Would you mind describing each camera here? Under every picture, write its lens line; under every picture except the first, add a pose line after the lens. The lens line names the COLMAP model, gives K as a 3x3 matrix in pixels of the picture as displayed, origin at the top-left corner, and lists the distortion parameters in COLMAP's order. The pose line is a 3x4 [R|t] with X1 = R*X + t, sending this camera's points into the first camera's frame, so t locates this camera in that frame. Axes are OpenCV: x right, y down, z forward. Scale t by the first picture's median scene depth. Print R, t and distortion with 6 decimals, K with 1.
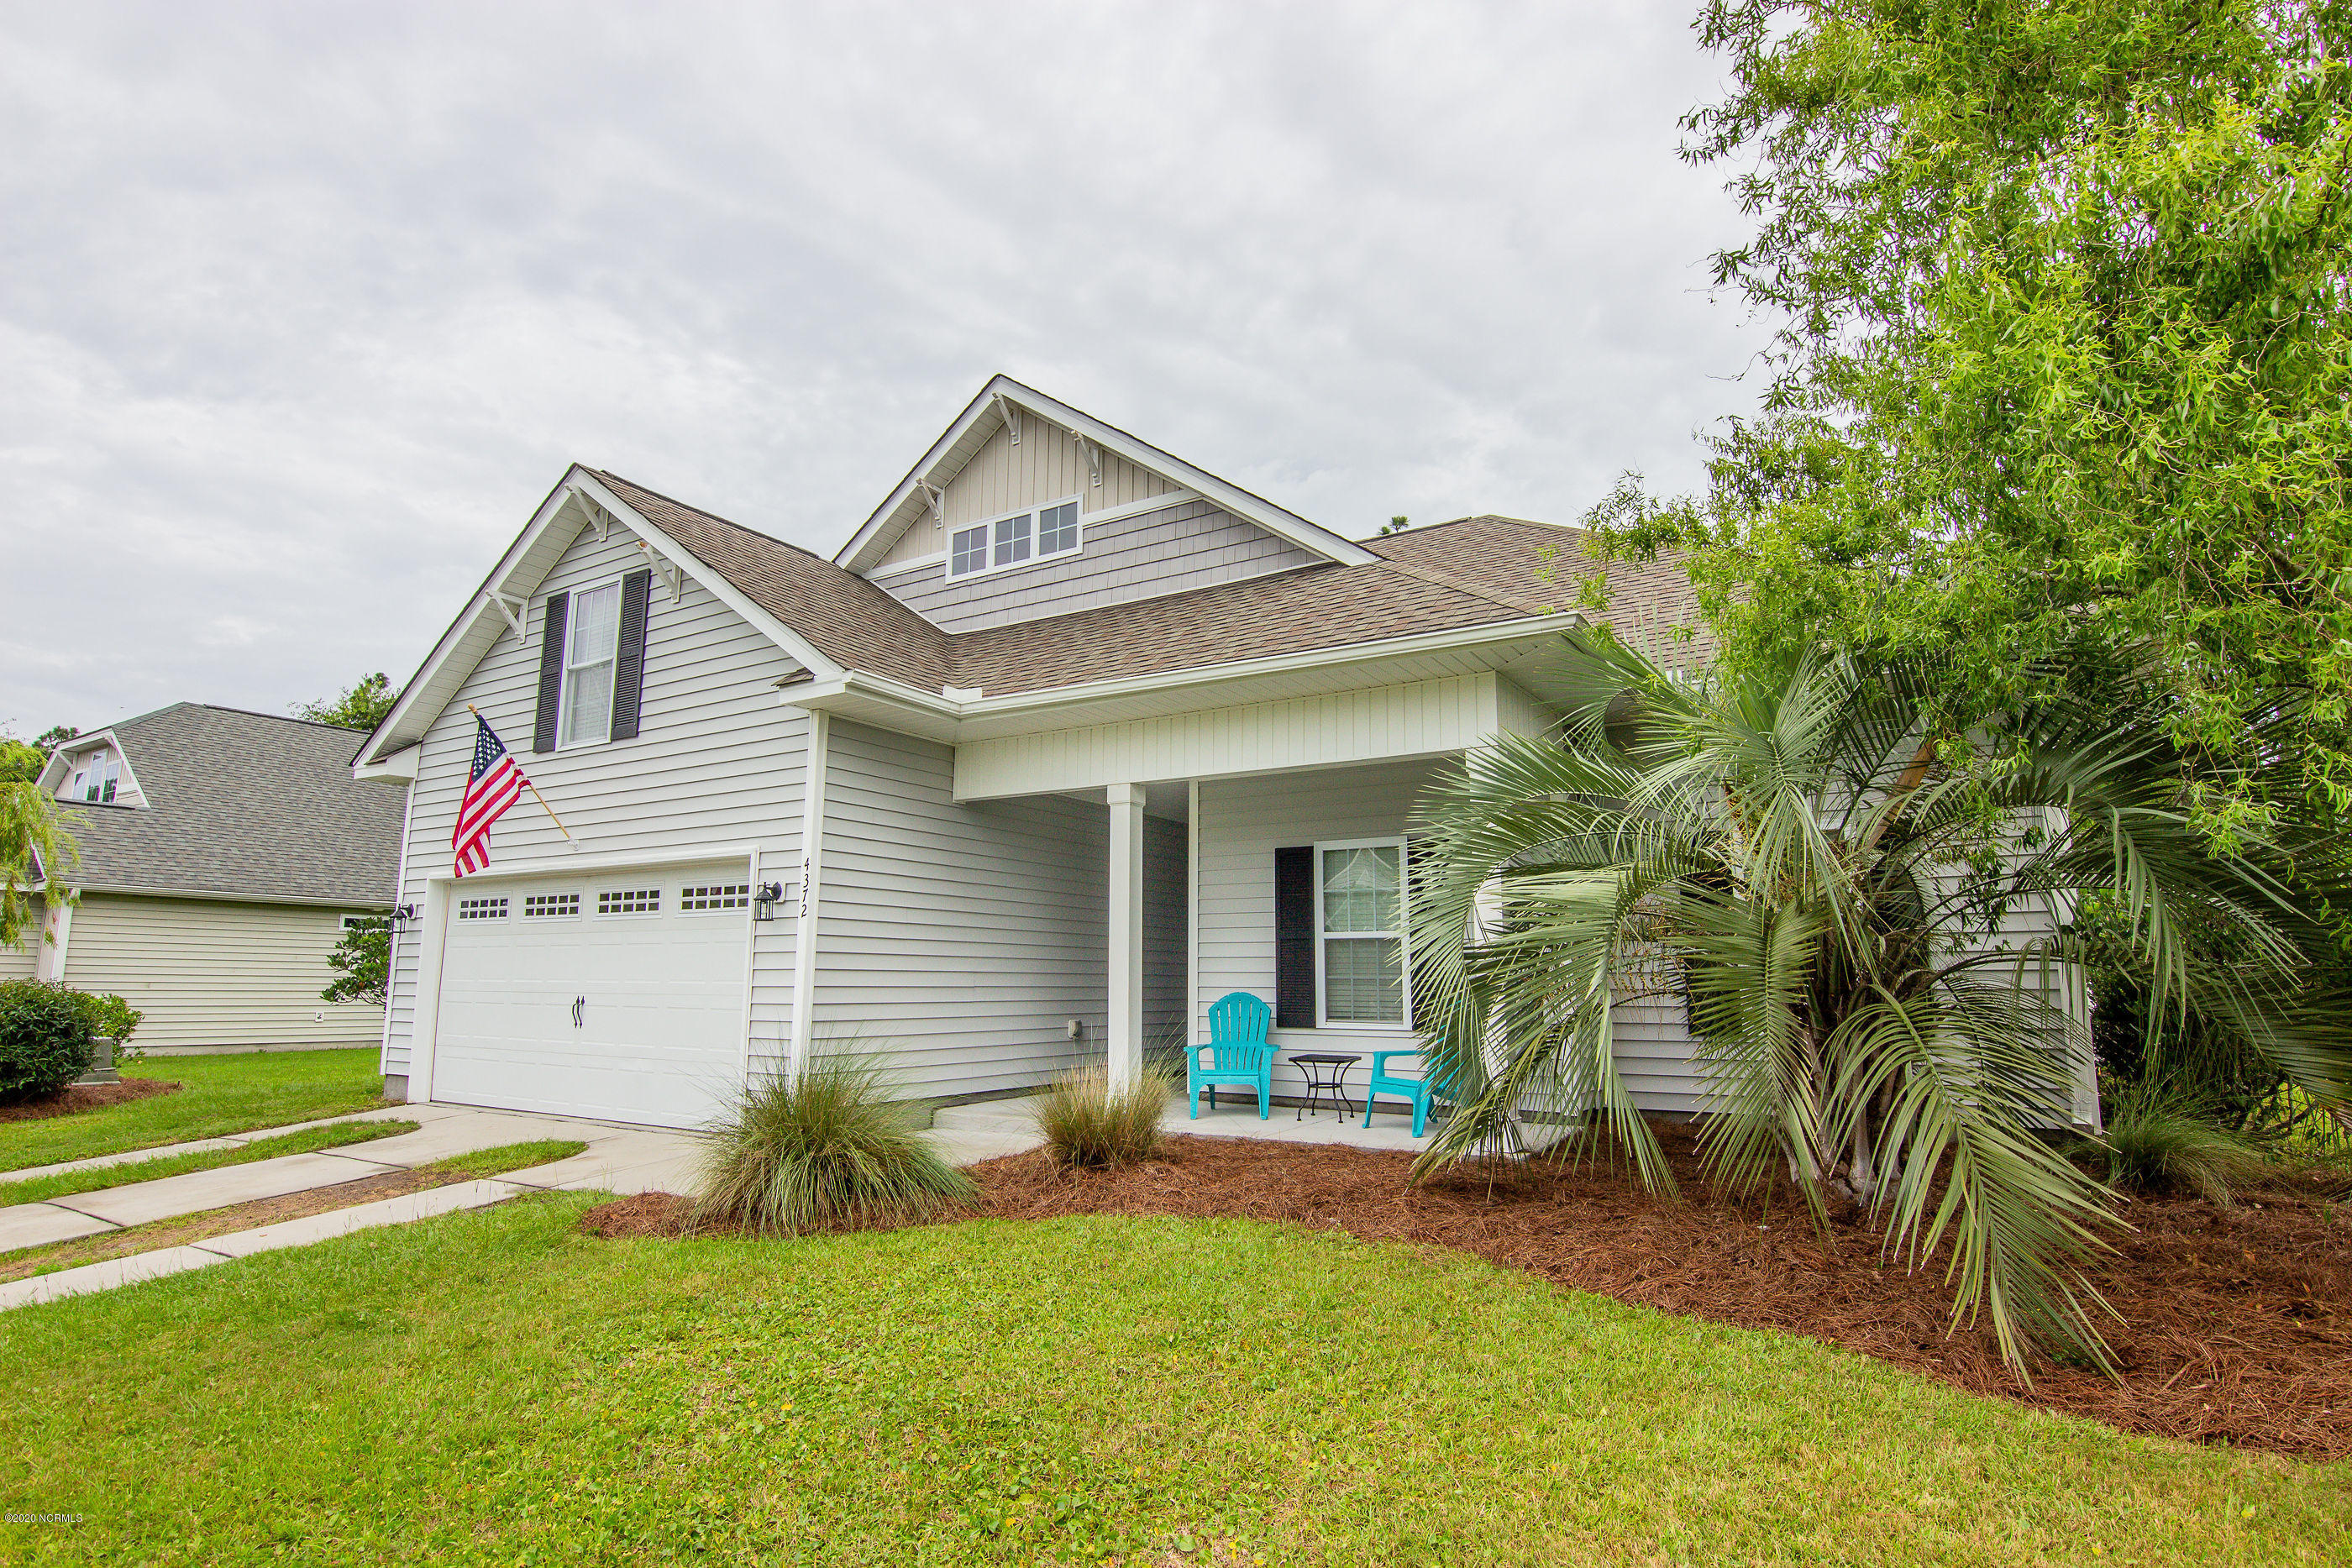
lens RADIAL K [[1198.6, 0, 1188.2], [0, 1198.6, 792.5], [0, 0, 1]] dist [-0.022621, -0.000446]
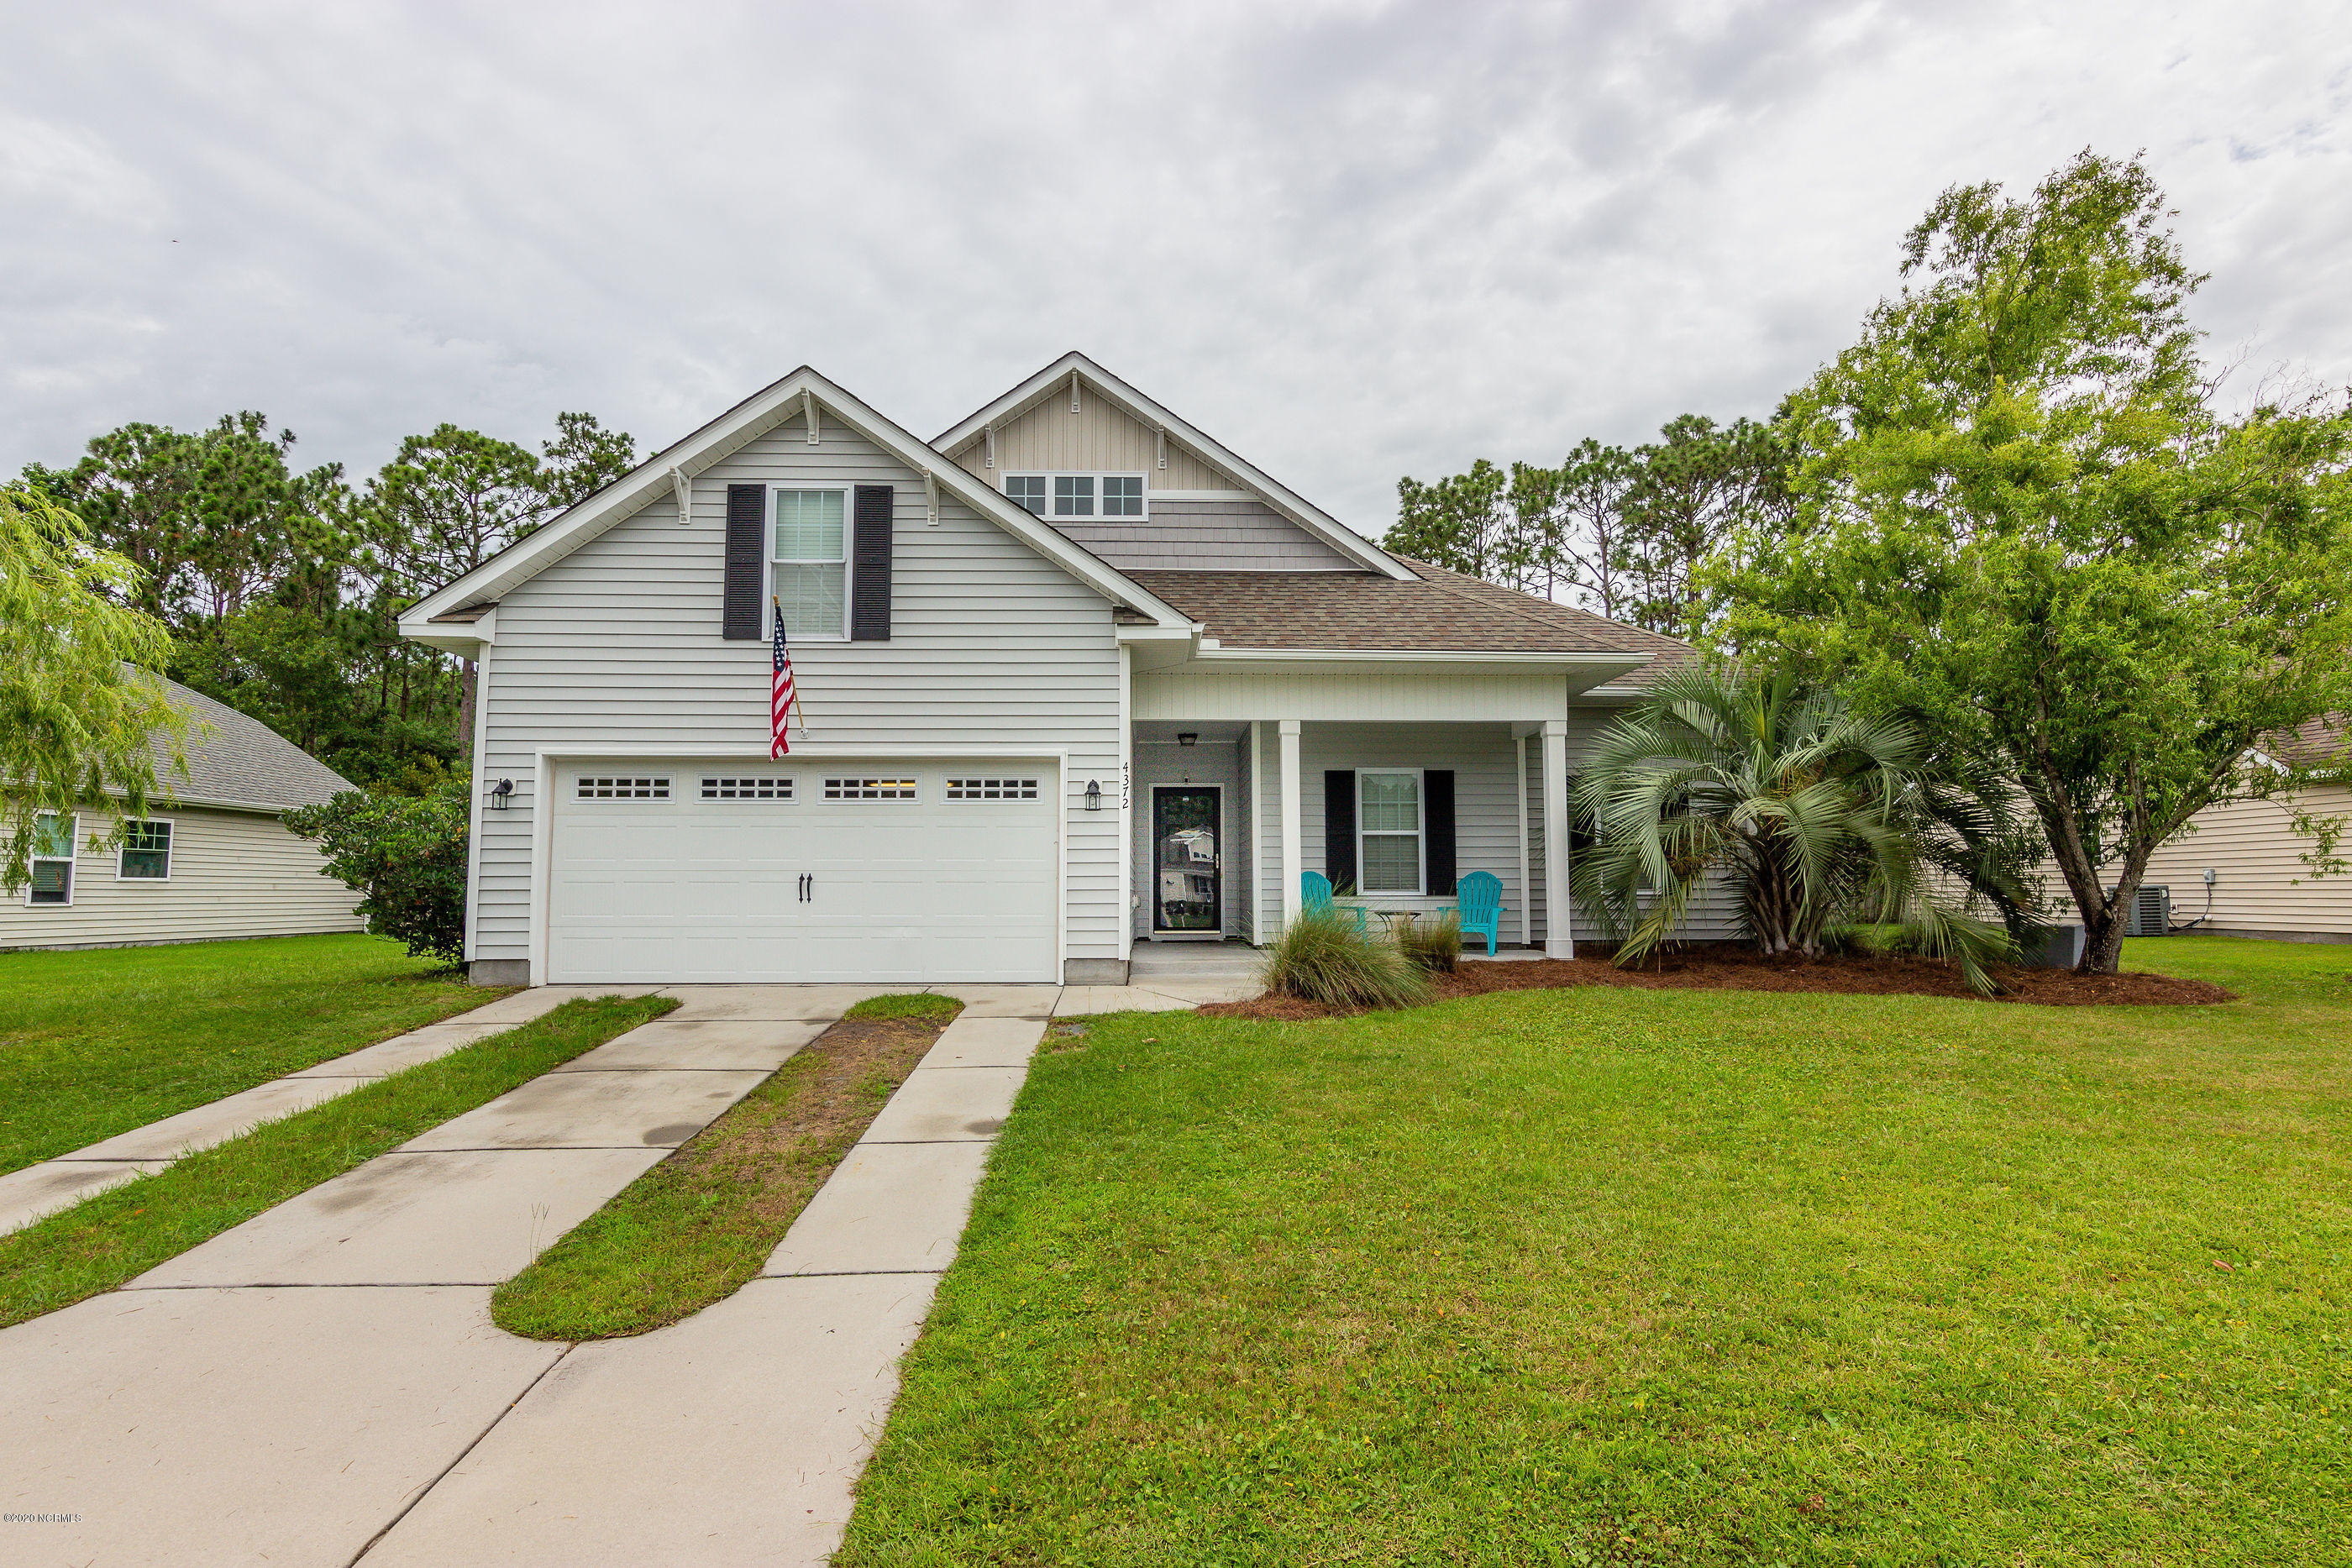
lens RADIAL K [[1191.8, 0, 1176.1], [0, 1191.8, 792.1], [0, 0, 1]] dist [-0.000306, 0.000266]
pose [[0.836553, 0.041205, 0.546334, -0.823684], [-0.082352, 0.995296, 0.051033, 0.014530], [-0.541661, -0.087683, 0.836011, -0.079040]]
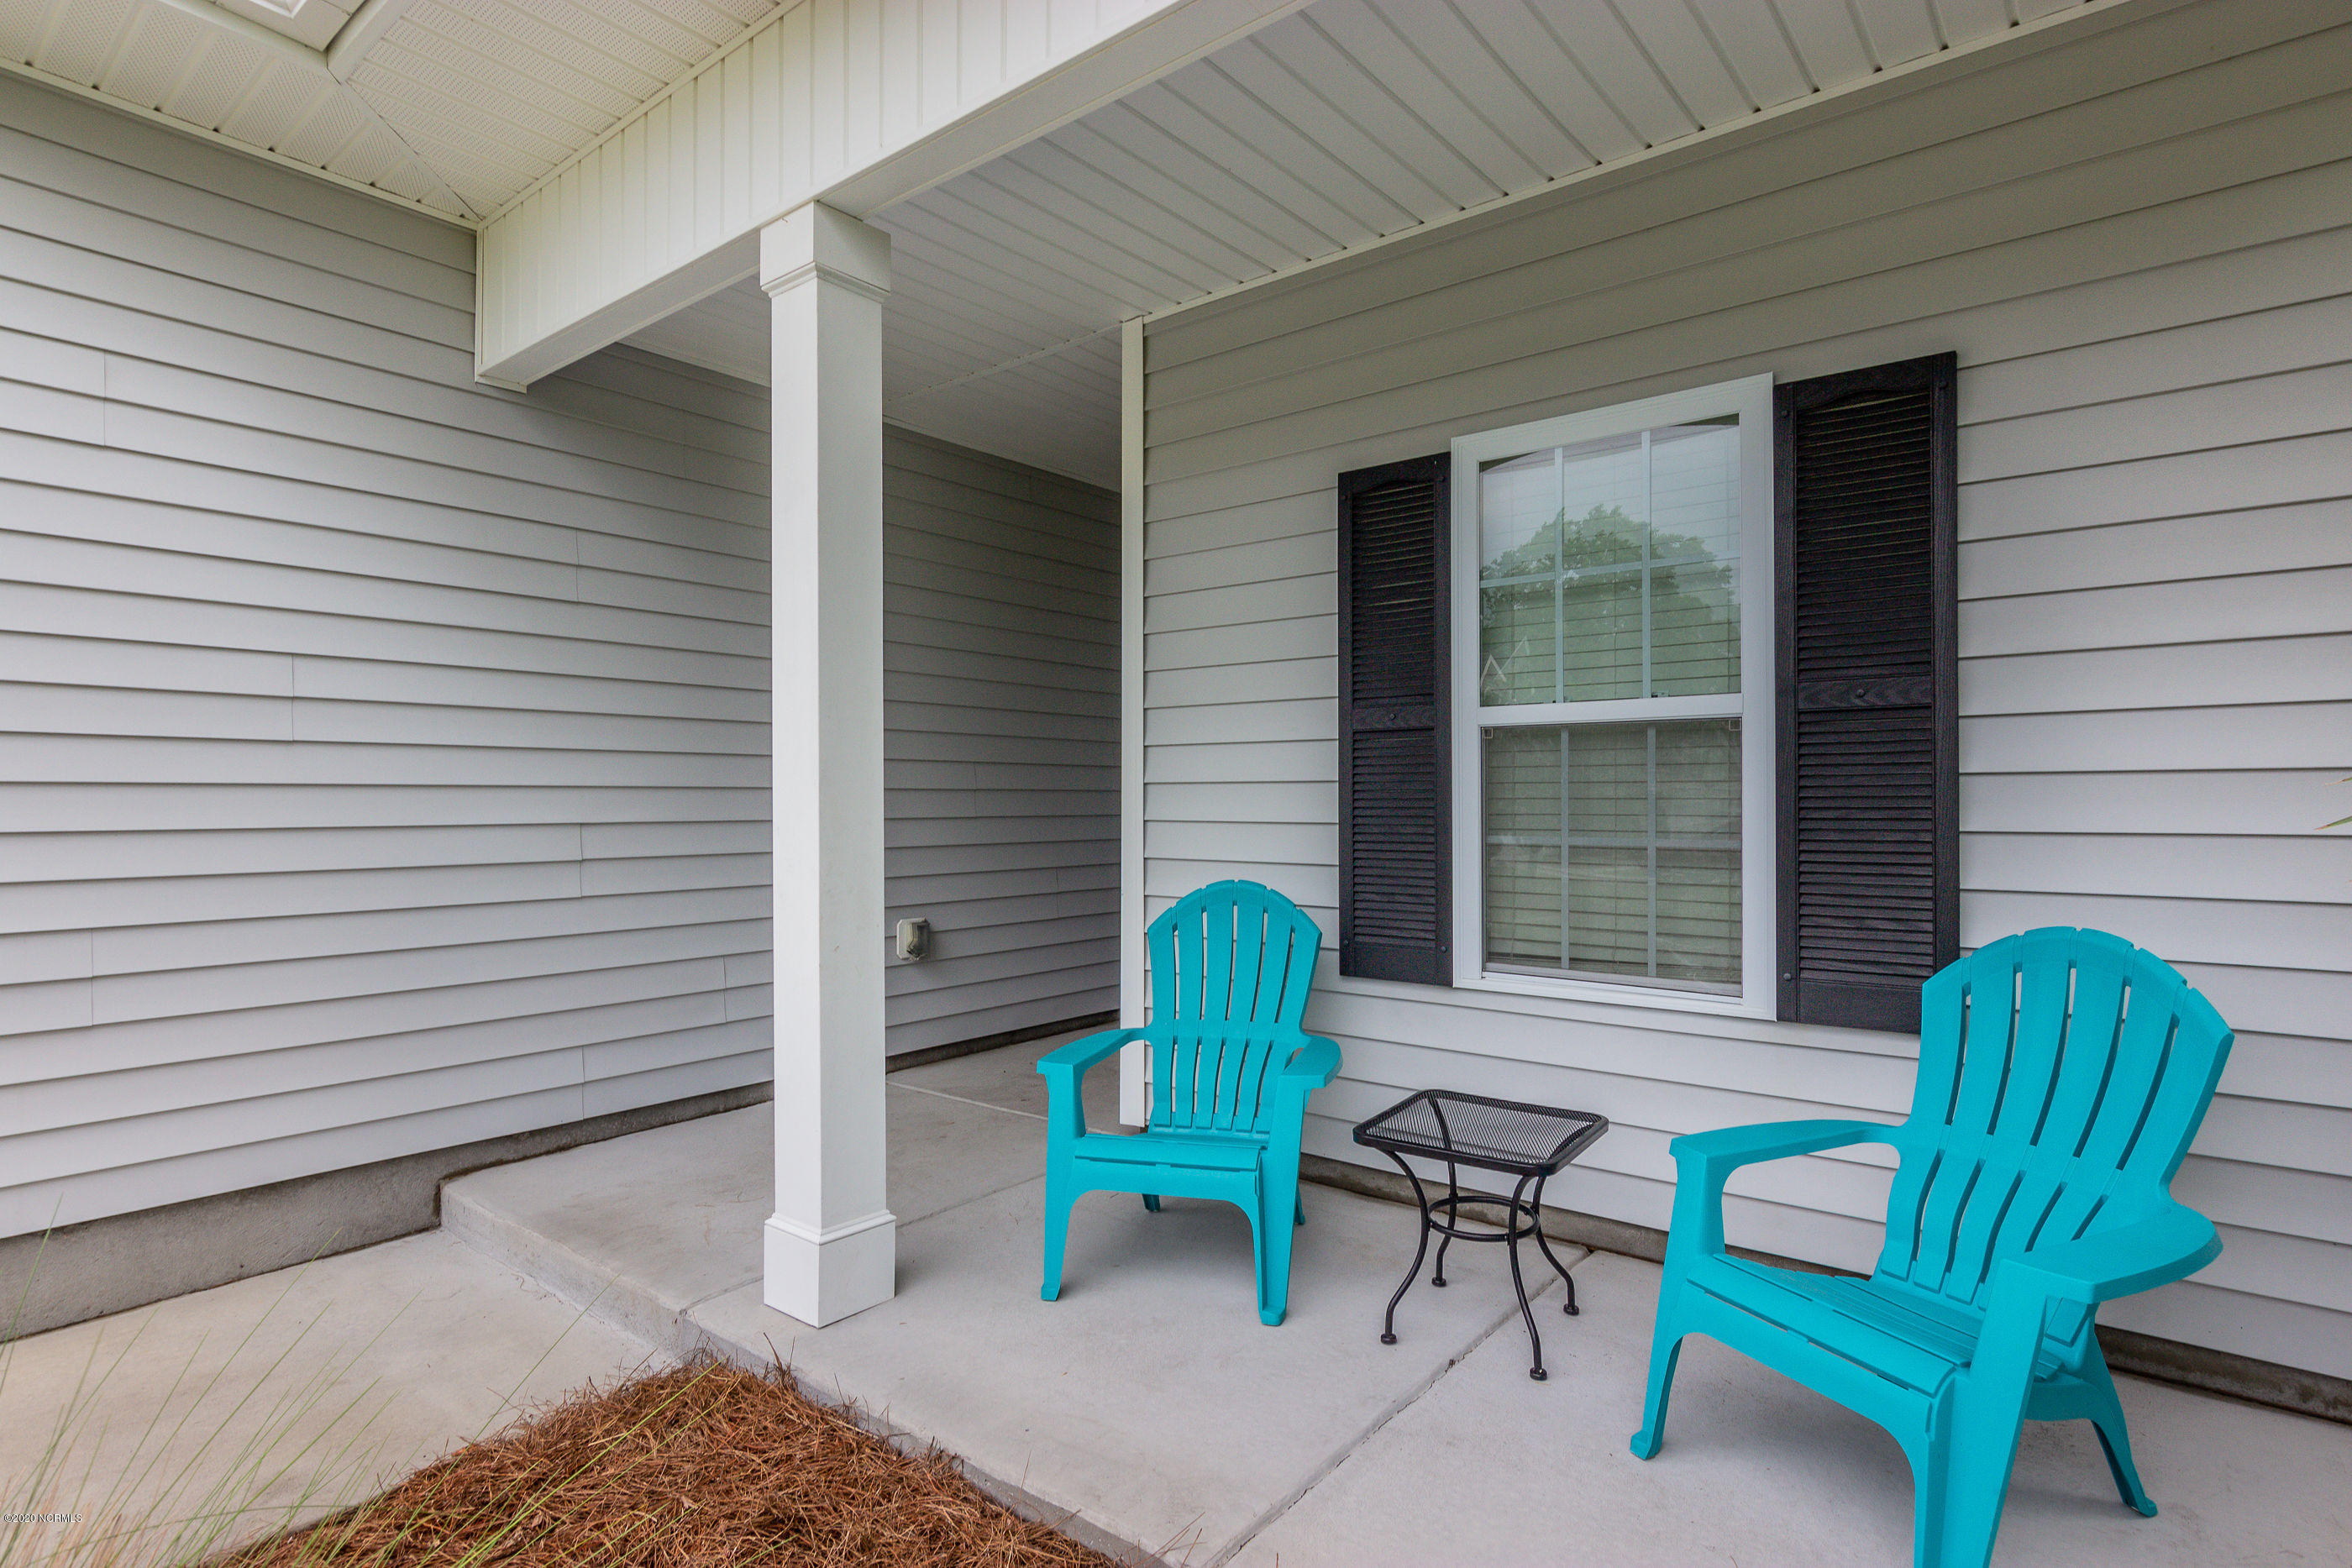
lens RADIAL K [[1191.8, 0, 1176.1], [0, 1191.8, 792.1], [0, 0, 1]] dist [-0.000306, 0.000266]
pose [[0.992801, -0.006867, -0.119580, 0.065705], [0.024644, 0.988707, 0.147822, 0.084314], [0.117215, -0.149704, 0.981758, 0.627098]]
